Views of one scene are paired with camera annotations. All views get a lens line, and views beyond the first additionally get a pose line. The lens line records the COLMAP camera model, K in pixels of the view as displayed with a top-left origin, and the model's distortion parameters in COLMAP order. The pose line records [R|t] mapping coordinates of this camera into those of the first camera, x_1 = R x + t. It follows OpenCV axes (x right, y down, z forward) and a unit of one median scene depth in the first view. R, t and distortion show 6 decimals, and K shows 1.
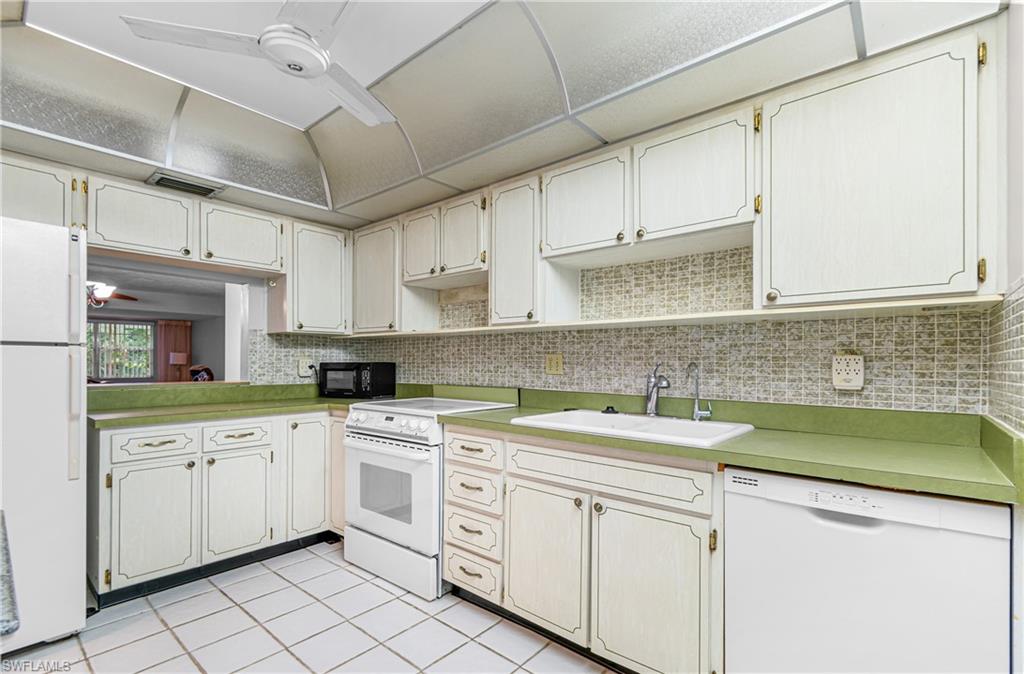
lens RADIAL K [[462.9, 0, 519.7], [0, 462.9, 360.6], [0, 0, 1]] dist [0.000006, 0.000169]
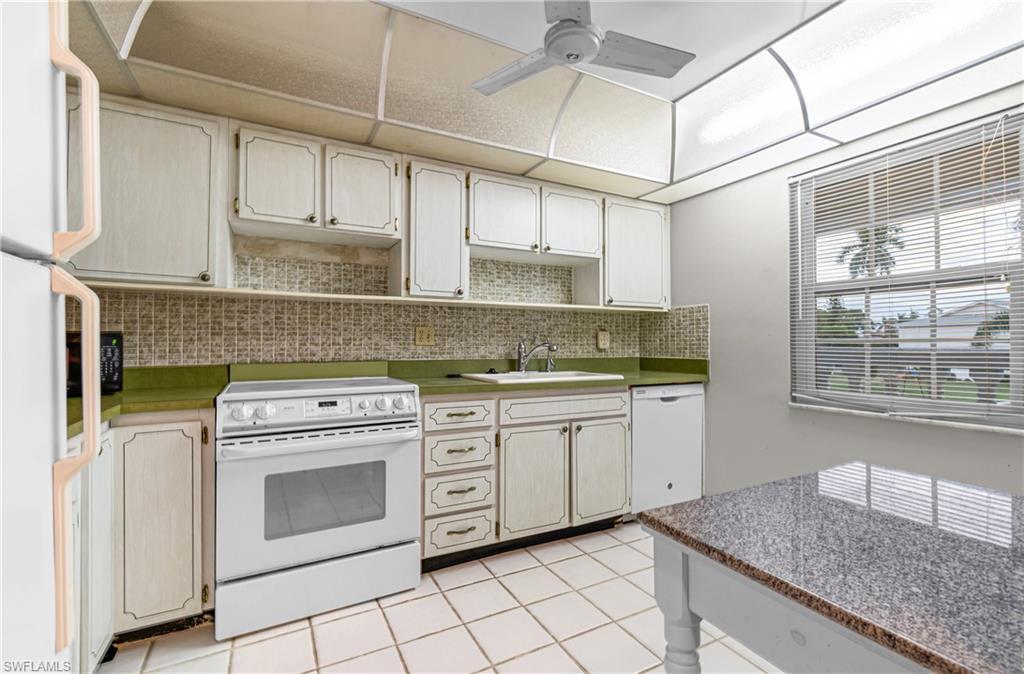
lens RADIAL K [[455.0, 0, 512.0], [0, 455.0, 337.0], [0, 0, 1]] dist [0.000737, -0.000146]
pose [[0.377376, 0.007092, 0.926033, -0.857503], [-0.001264, 0.999974, -0.007143, 0.017786], [-0.926059, 0.001525, 0.377375, 0.416979]]
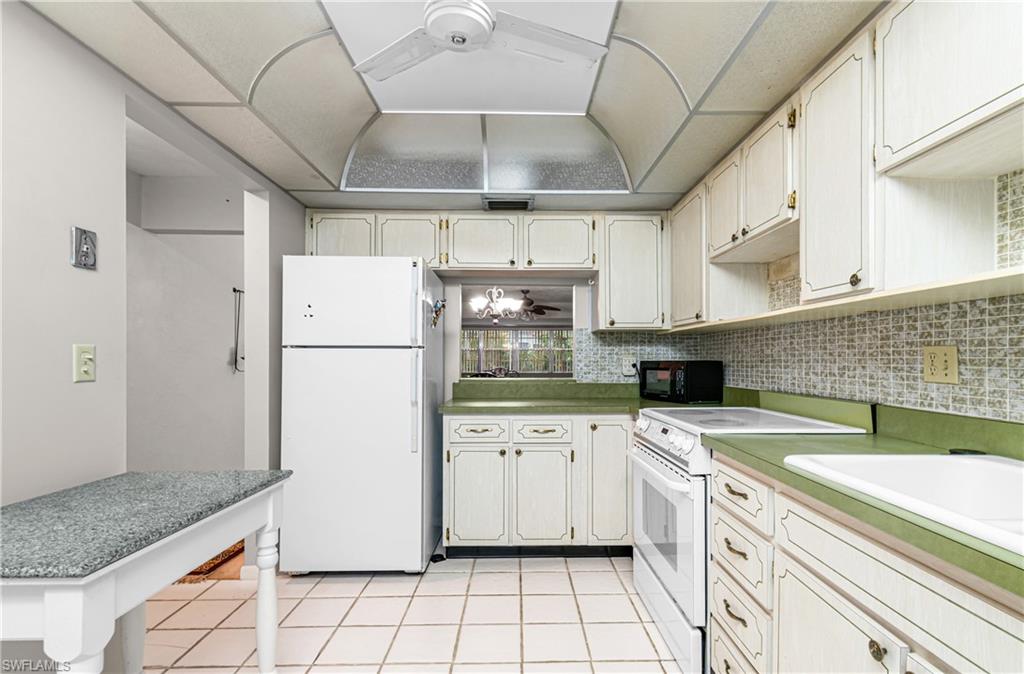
lens RADIAL K [[474.0, 0, 527.8], [0, 474.0, 358.4], [0, 0, 1]] dist [0.000167, -0.000040]
pose [[0.663449, -0.003716, -0.748213, 0.173847], [0.003649, 0.999992, -0.001730, 0.000033], [0.748213, -0.001583, 0.663457, 0.271275]]
